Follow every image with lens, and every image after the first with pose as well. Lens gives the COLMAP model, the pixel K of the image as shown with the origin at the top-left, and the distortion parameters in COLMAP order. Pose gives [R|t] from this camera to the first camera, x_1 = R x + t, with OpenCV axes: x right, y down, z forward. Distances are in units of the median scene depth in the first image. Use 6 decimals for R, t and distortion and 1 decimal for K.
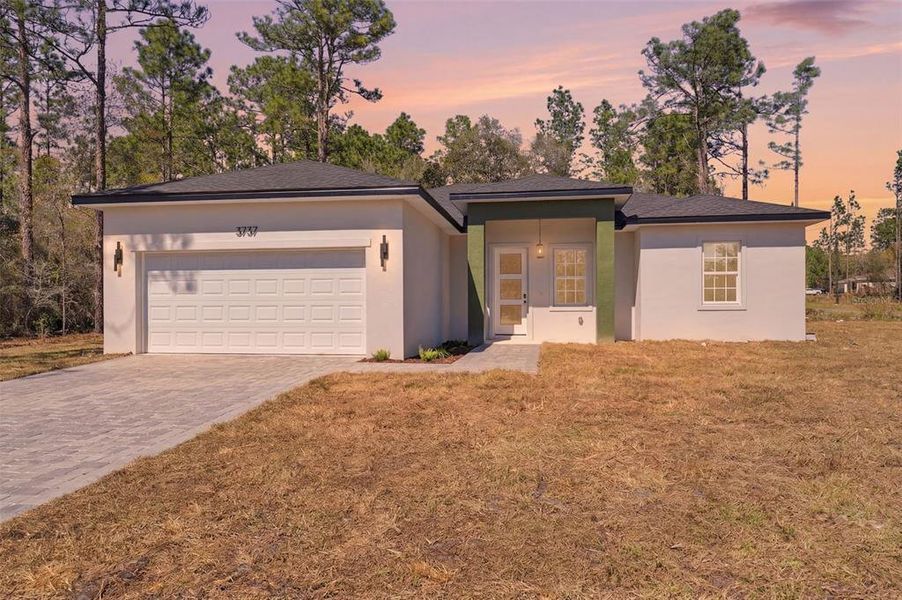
lens RADIAL K [[612.7, 0, 451.3], [0, 612.7, 319.4], [0, 0, 1]] dist [0.001618, -0.002184]
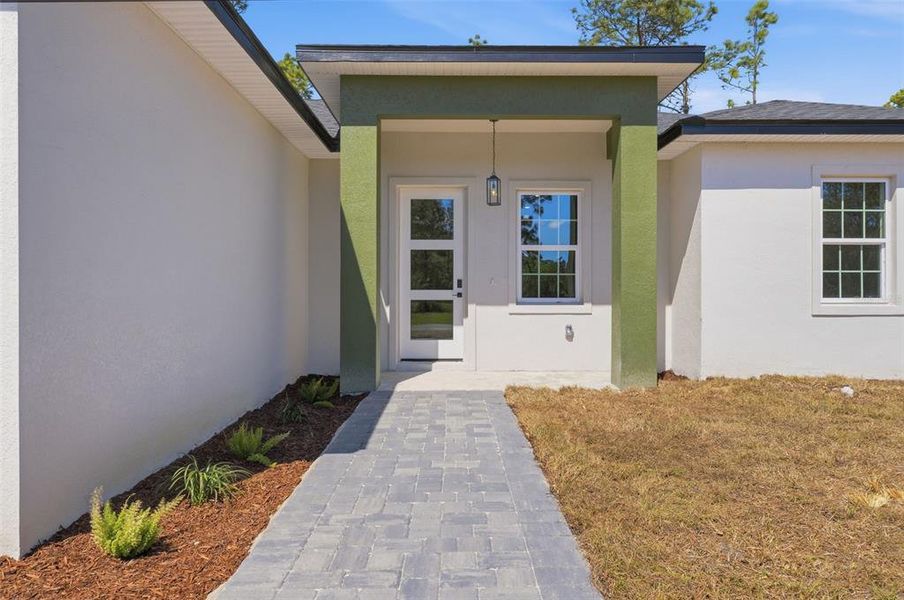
lens RADIAL K [[624.5, 0, 452.0], [0, 624.5, 300.0], [0, 0, 1]] dist [-0.002978, -0.000708]
pose [[0.987501, 0.001687, 0.157606, 0.033053], [-0.001672, 0.999999, -0.000223, -0.024572], [-0.157606, -0.000043, 0.987502, 0.502398]]
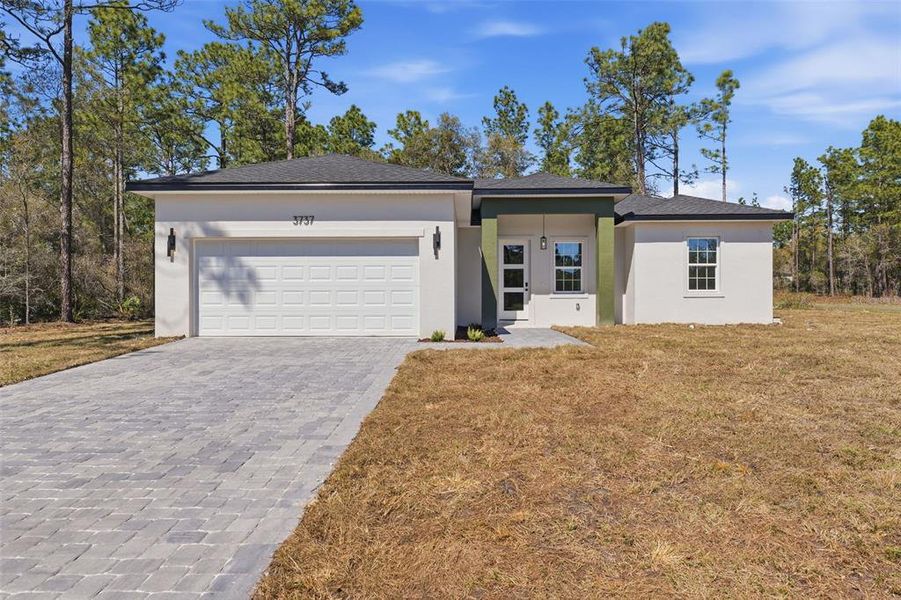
lens RADIAL K [[606.6, 0, 450.1], [0, 606.6, 315.4], [0, 0, 1]] dist [-0.003004, 0.000307]
pose [[0.991373, -0.001369, 0.131061, -0.160910], [0.000434, 0.999974, 0.007162, 0.009796], [-0.131067, -0.007044, 0.991348, -0.055126]]
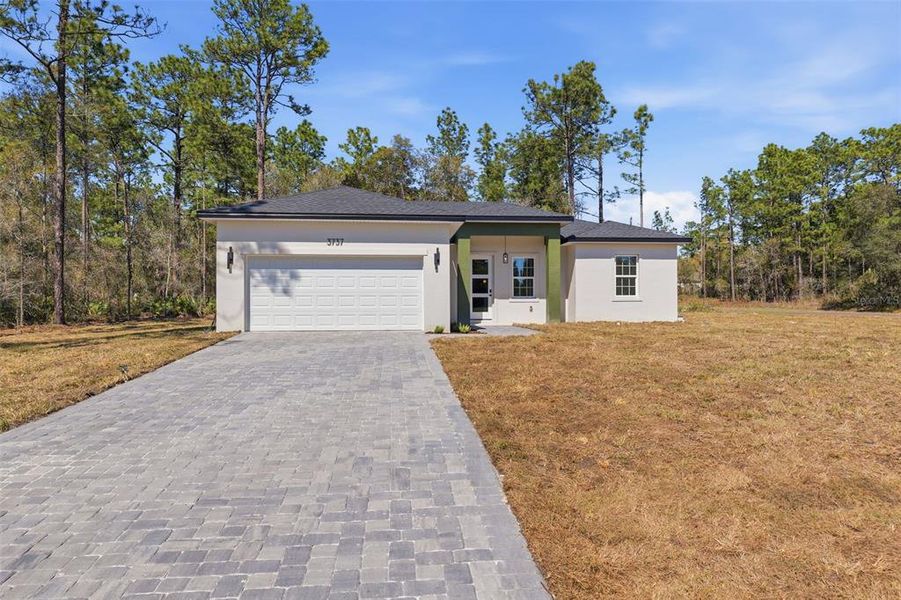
lens RADIAL K [[613.1, 0, 451.0], [0, 613.1, 316.3], [0, 0, 1]] dist [0.001420, -0.001058]
pose [[0.967873, -0.002669, 0.251426, -0.314719], [0.002771, 0.999996, -0.000051, 0.018747], [-0.251425, 0.000746, 0.967877, -0.301691]]
